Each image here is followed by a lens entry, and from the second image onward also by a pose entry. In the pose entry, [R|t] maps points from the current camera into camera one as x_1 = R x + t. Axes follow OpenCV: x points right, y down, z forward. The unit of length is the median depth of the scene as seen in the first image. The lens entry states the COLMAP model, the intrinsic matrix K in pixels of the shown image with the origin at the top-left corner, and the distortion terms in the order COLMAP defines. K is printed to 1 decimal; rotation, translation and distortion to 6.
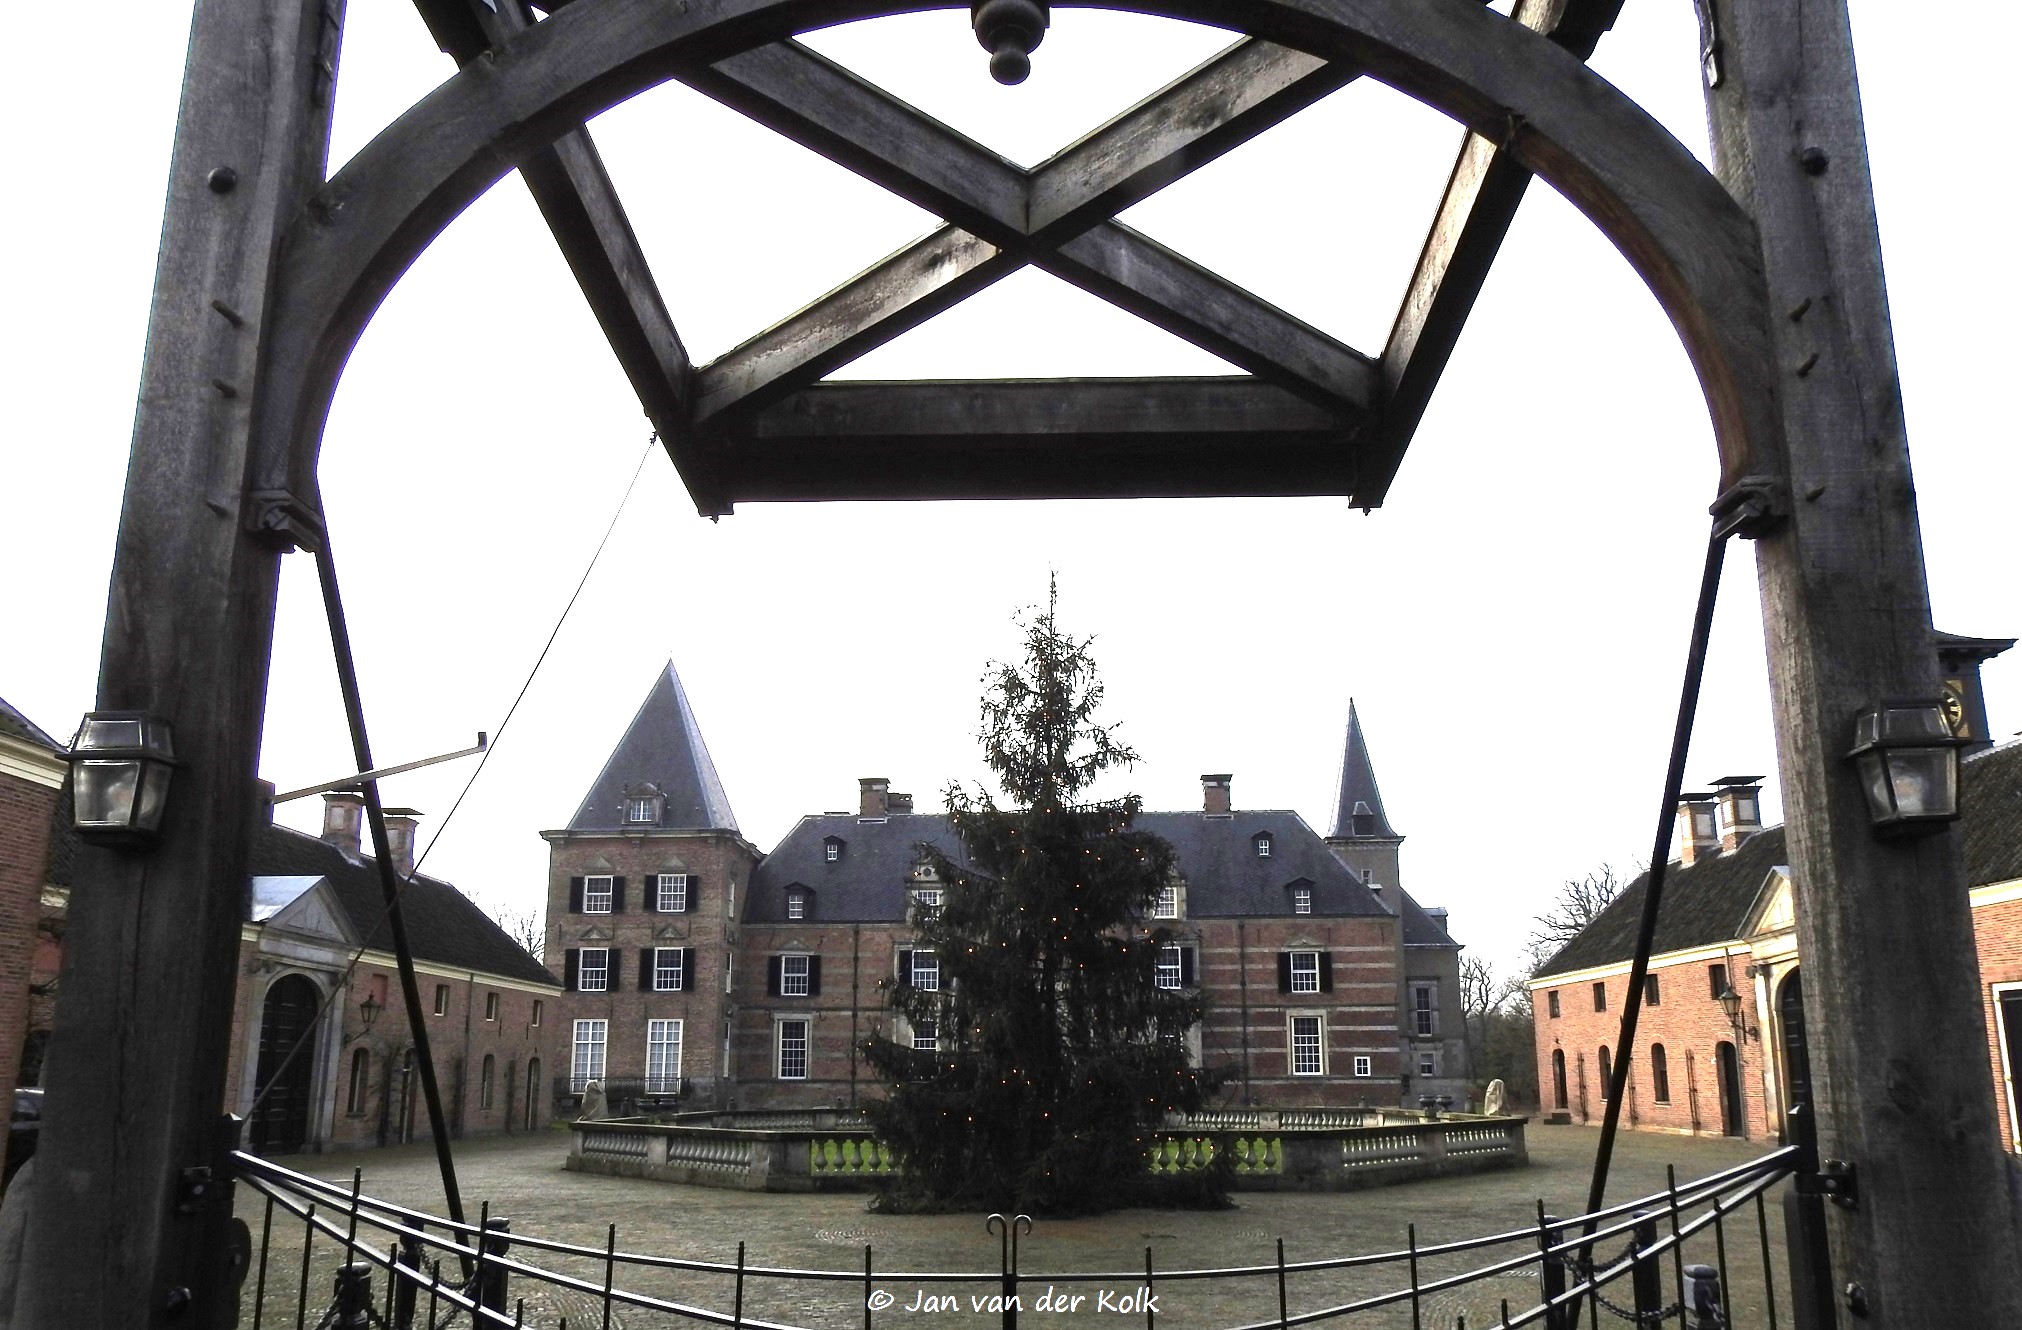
lens RADIAL K [[1466.8, 0, 1037.6], [0, 1466.8, 768.1], [0, 0, 1]] dist [-0.025506, 0.024260]
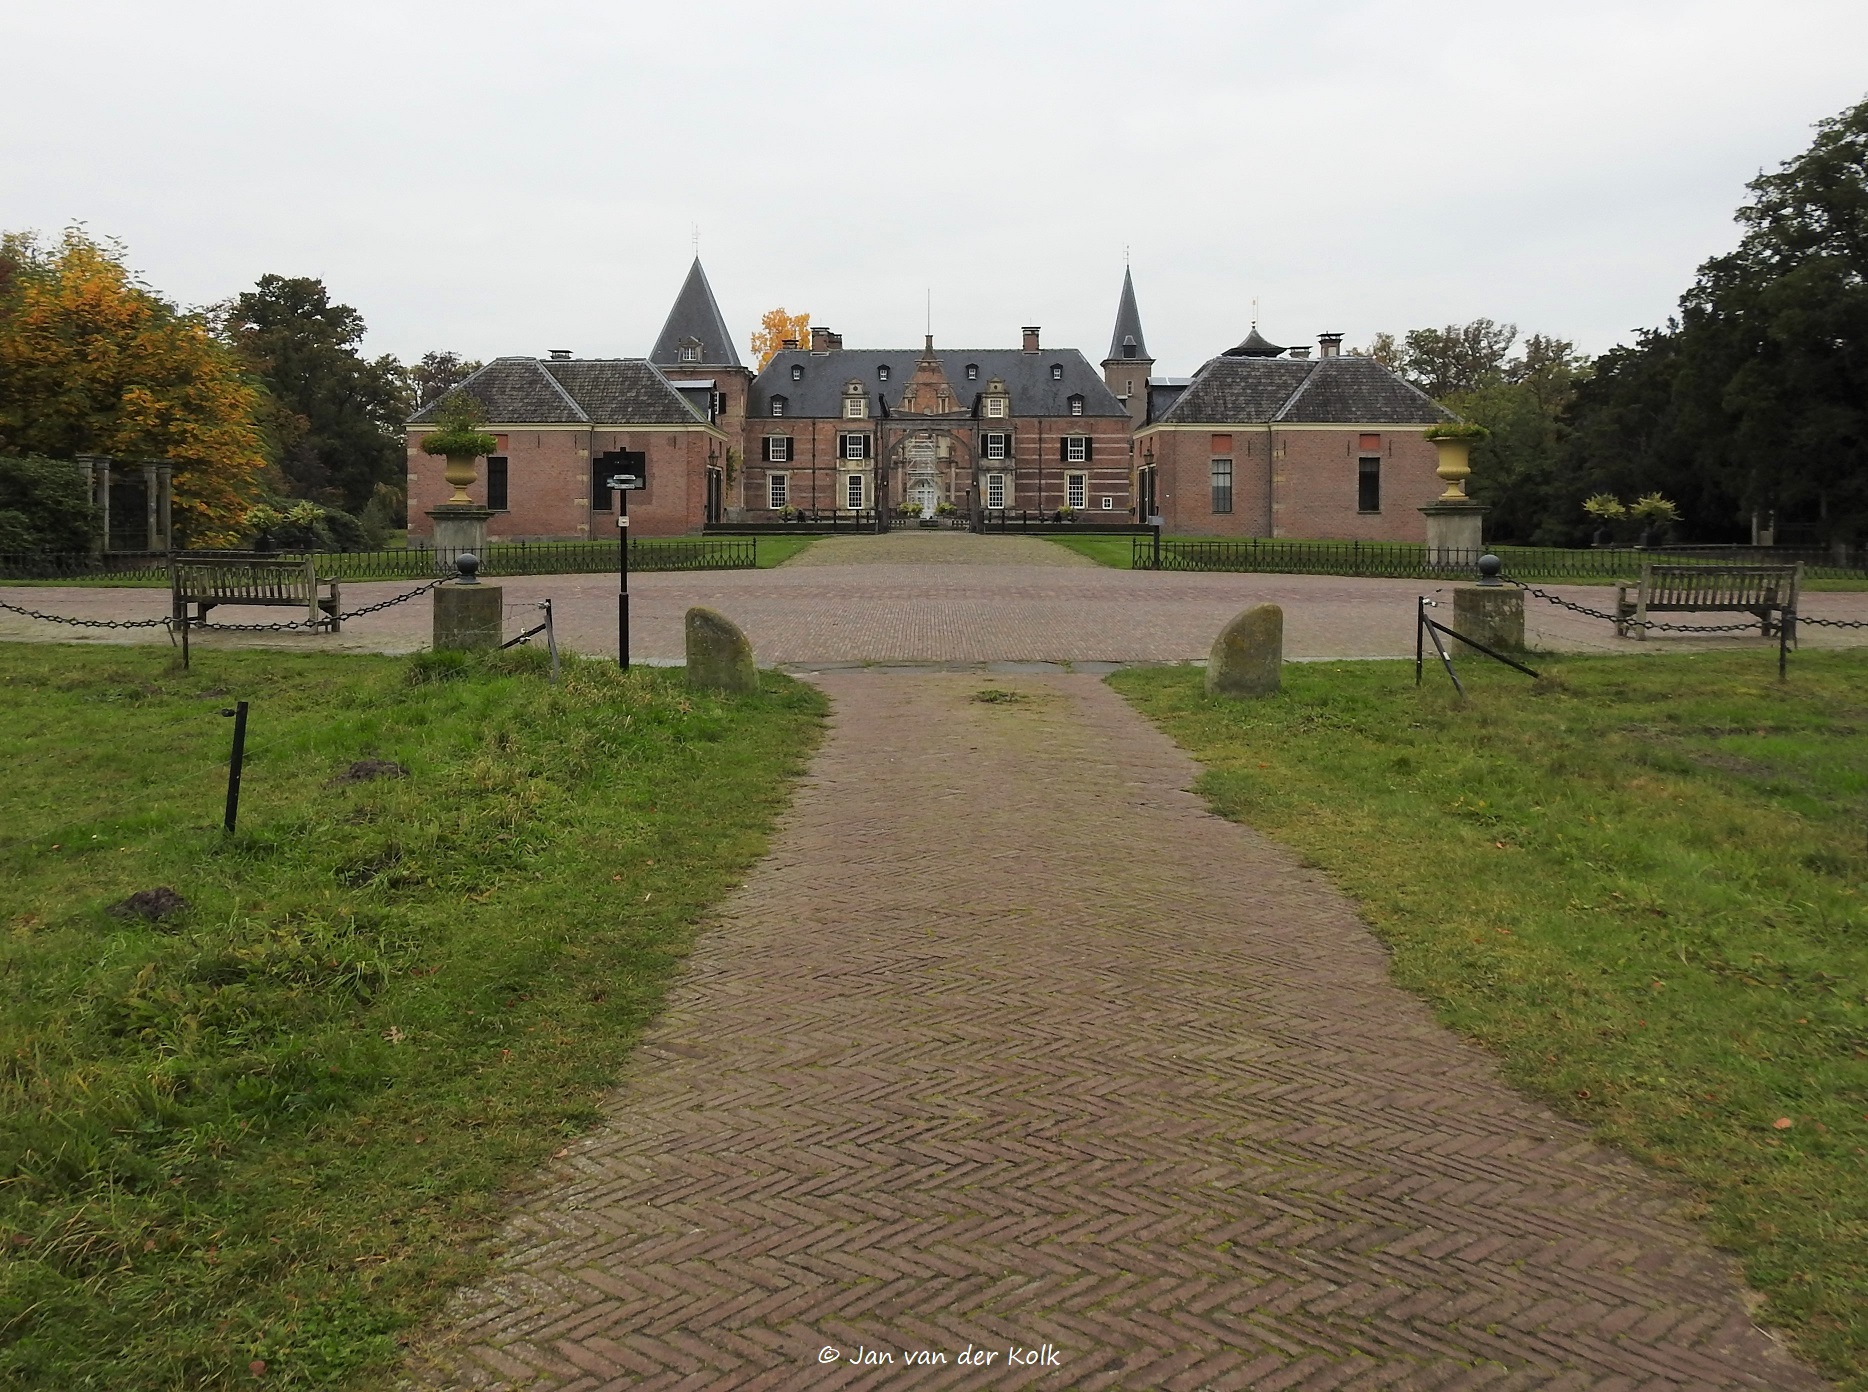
lens RADIAL K [[1645.5, 0, 908.8], [0, 1645.5, 546.9], [0, 0, 1]] dist [0.042526, -0.002274]
pose [[0.999981, 0.006153, 0.000241, -0.013476], [-0.006052, 0.974783, 0.223072, -0.178939], [0.001138, -0.223069, 0.974802, -0.910084]]
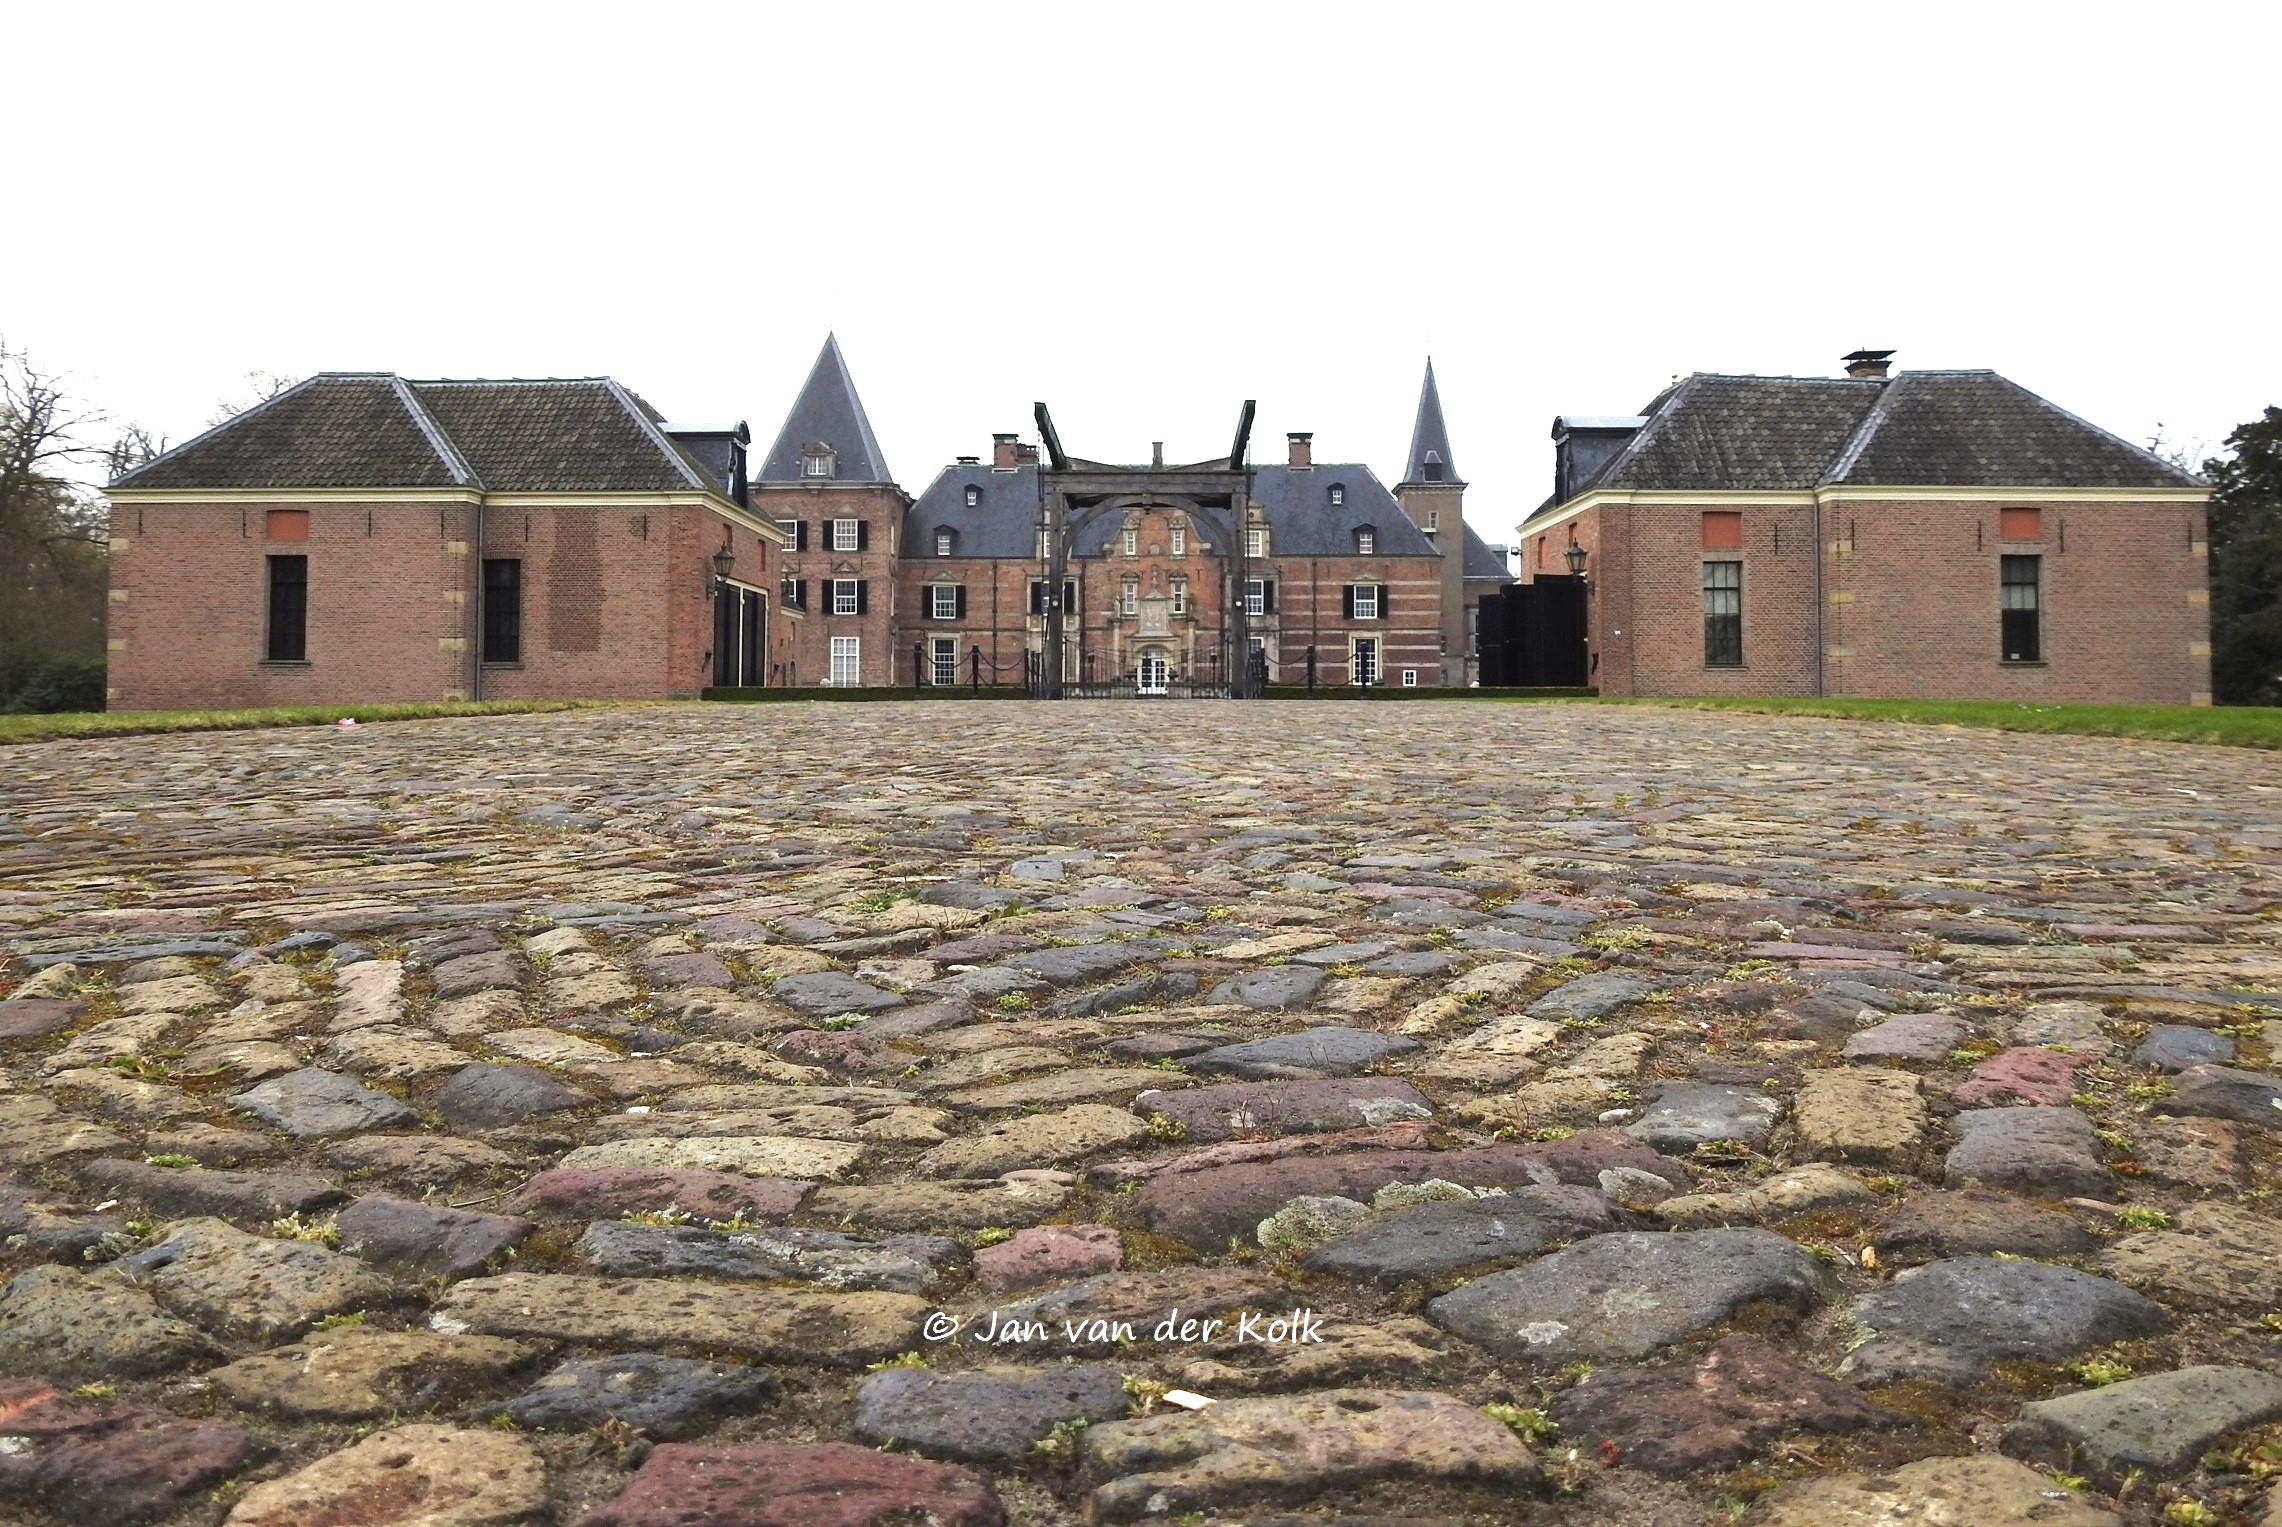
lens RADIAL K [[1783.2, 0, 1154.6], [0, 1783.2, 673.2], [0, 0, 1]] dist [0.007653, -0.002324]
pose [[0.999963, 0.005171, 0.006941, -0.002273], [-0.006360, 0.982888, 0.184094, -0.074015], [-0.005870, -0.184132, 0.982884, -0.466097]]
